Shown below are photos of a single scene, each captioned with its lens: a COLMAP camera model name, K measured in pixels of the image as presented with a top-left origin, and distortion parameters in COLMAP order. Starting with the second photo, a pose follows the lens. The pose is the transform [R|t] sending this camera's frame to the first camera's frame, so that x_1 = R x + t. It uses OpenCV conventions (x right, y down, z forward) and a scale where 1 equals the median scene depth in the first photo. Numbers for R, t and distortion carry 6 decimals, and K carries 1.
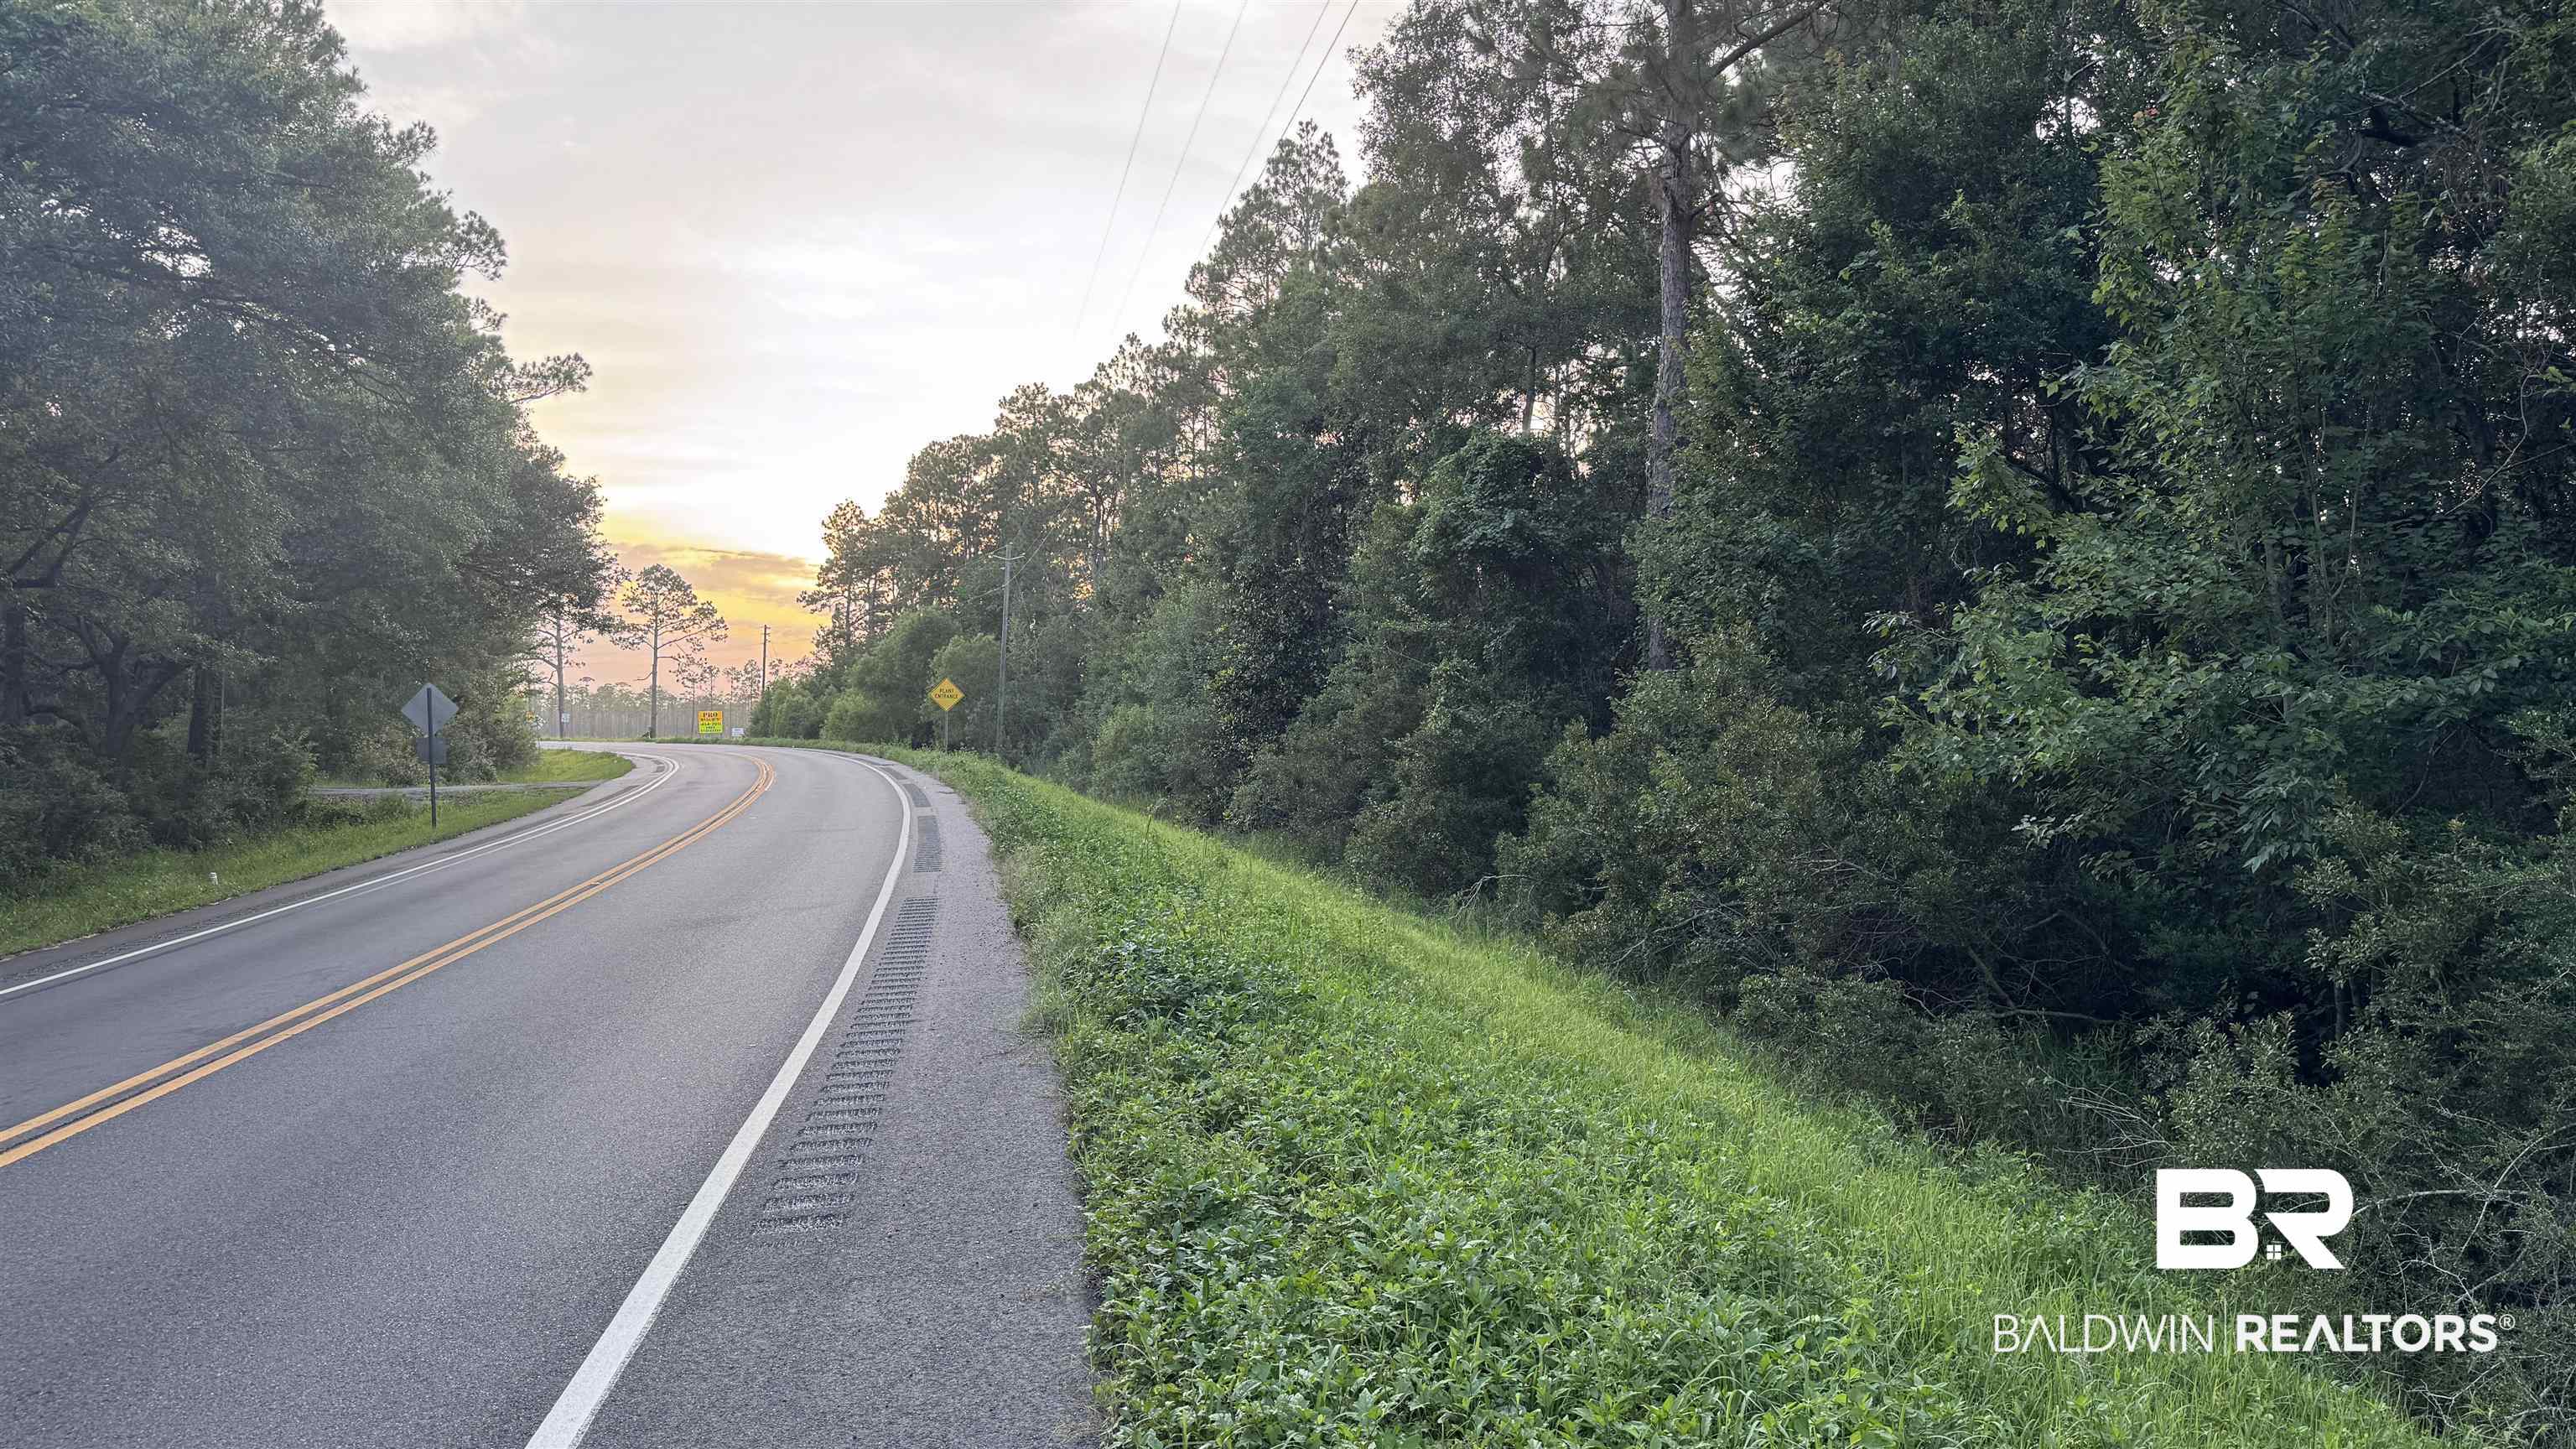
lens RADIAL K [[1766.9, 0, 1301.9], [0, 1766.9, 734.2], [0, 0, 1]] dist [0.072345, 0.000851]
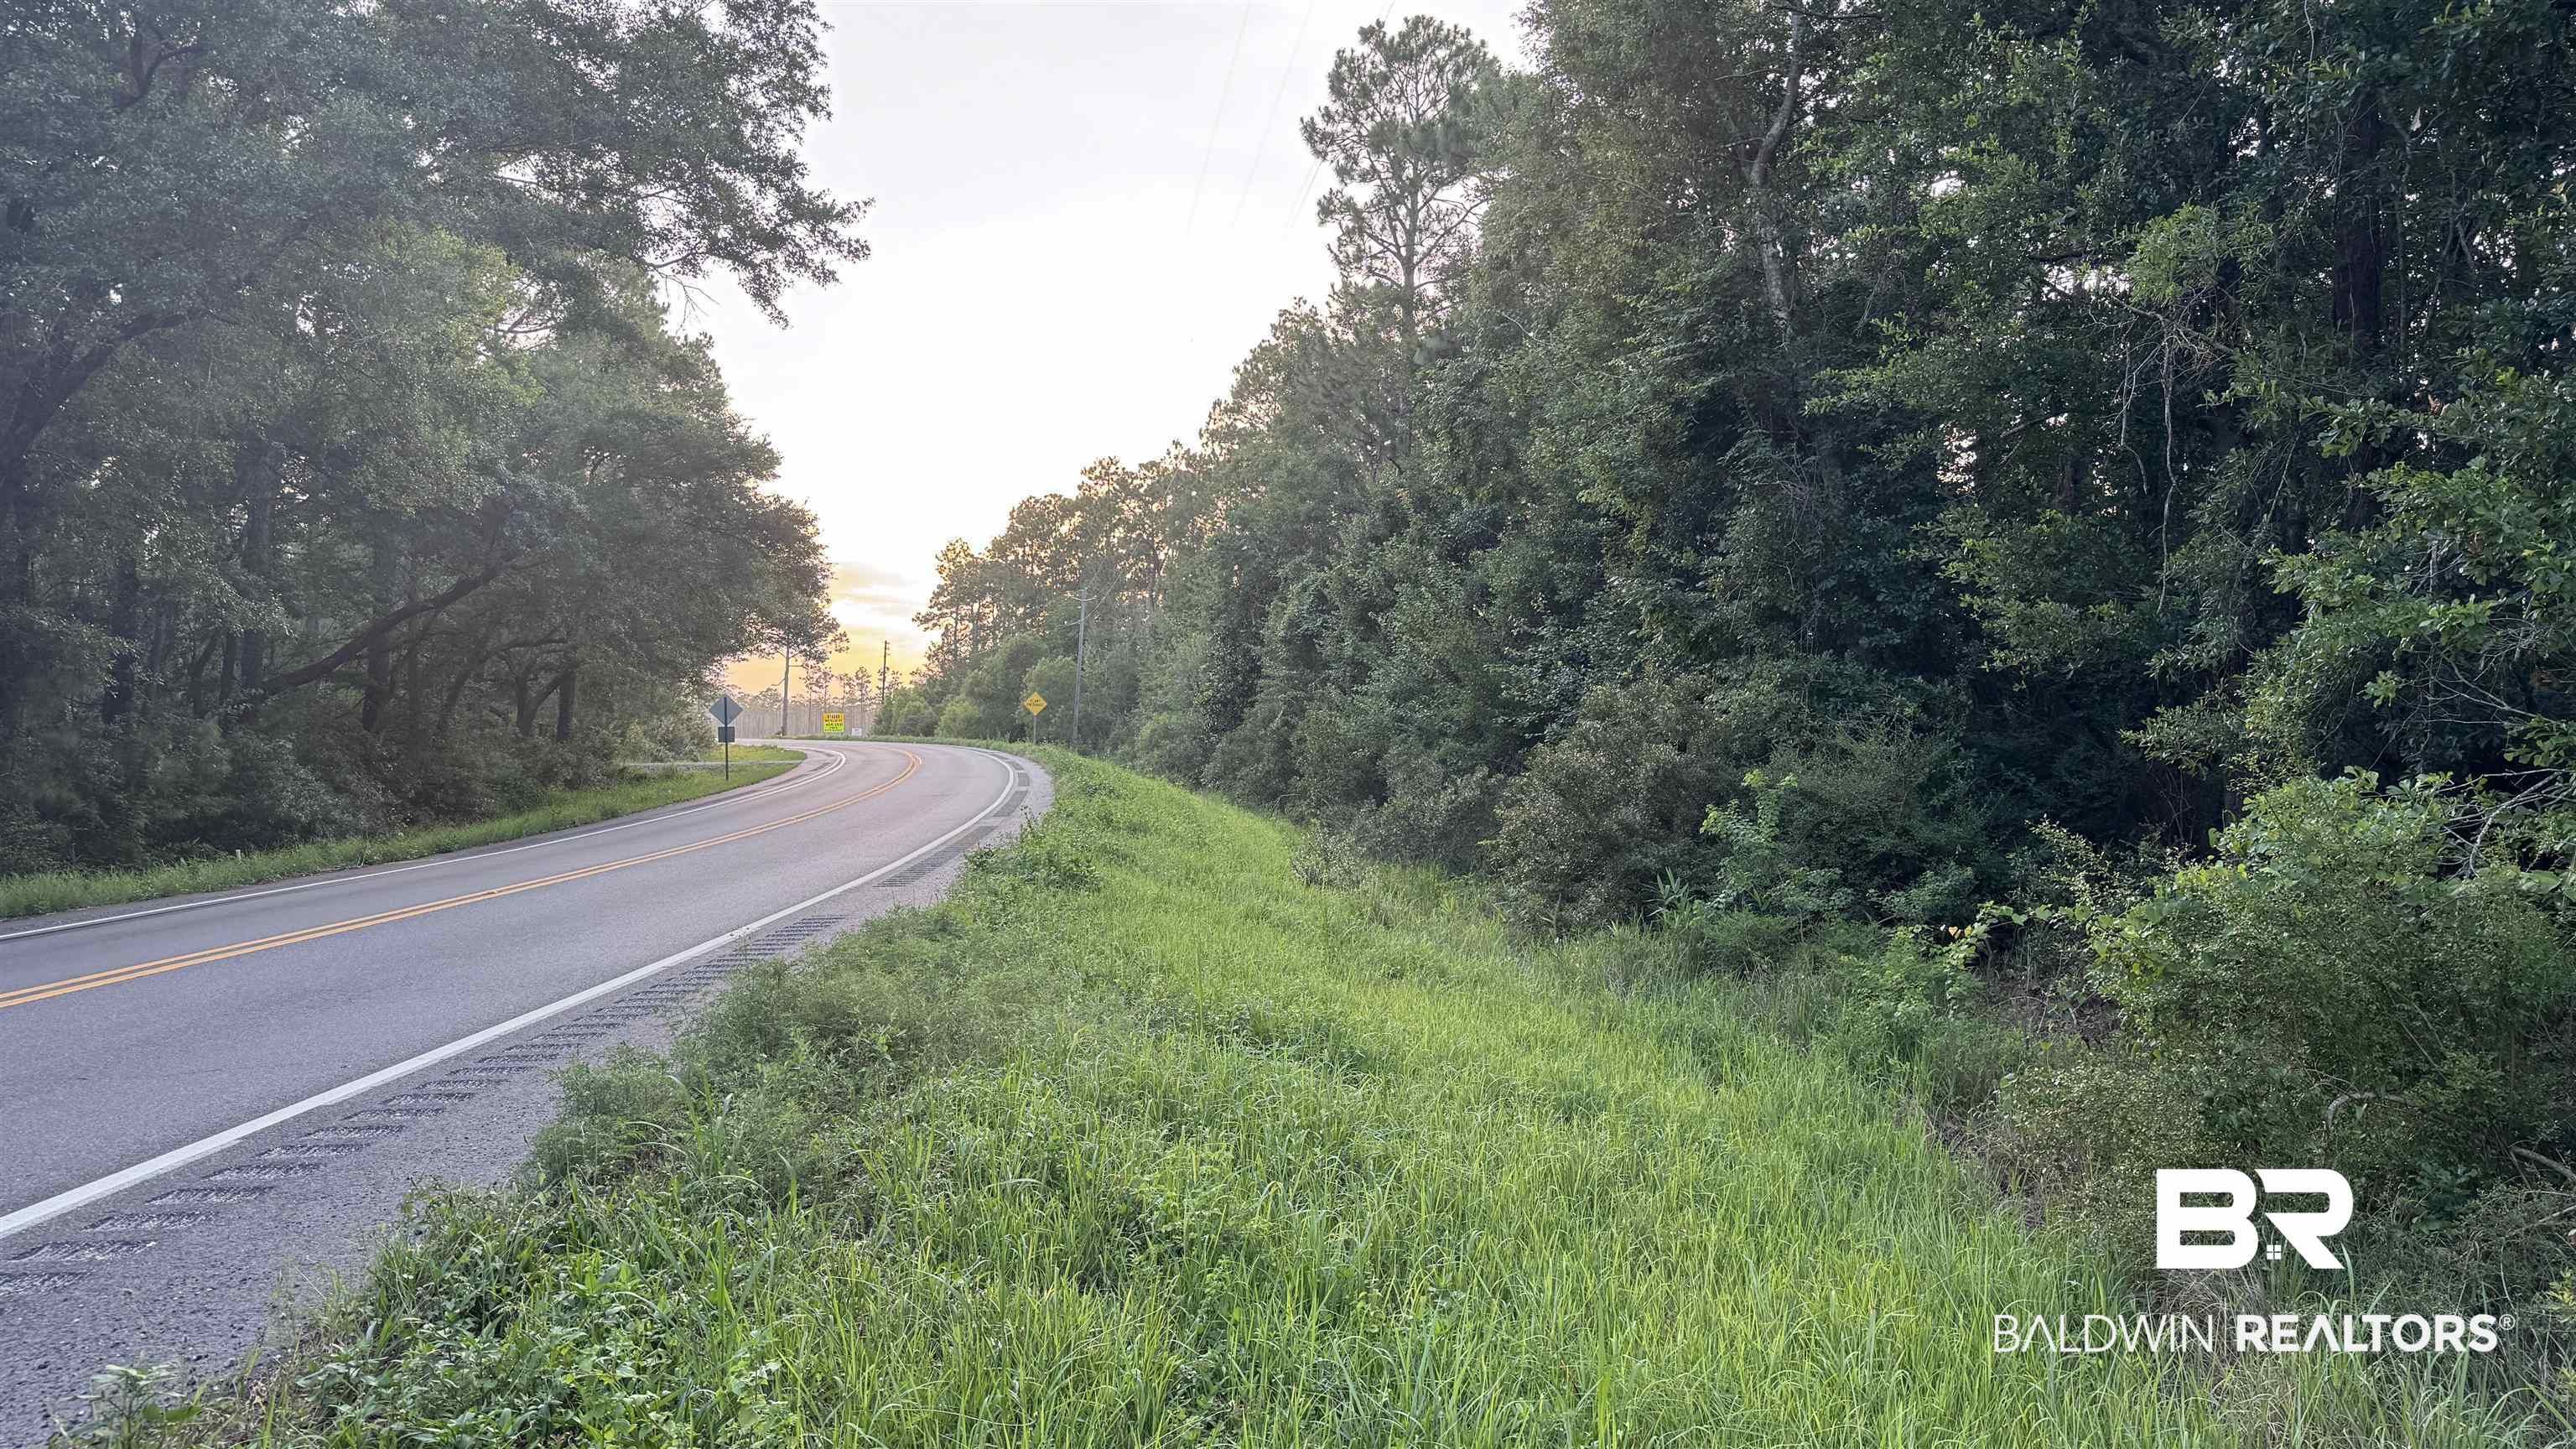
lens RADIAL K [[1766.9, 0, 1276.3], [0, 1766.9, 715.9], [0, 0, 1]] dist [0.072345, 0.000851]
pose [[0.997897, 0.015250, -0.063002, 0.048054], [-0.016253, 0.999749, -0.015432, 0.003789], [0.062751, 0.016423, 0.997894, -0.237439]]
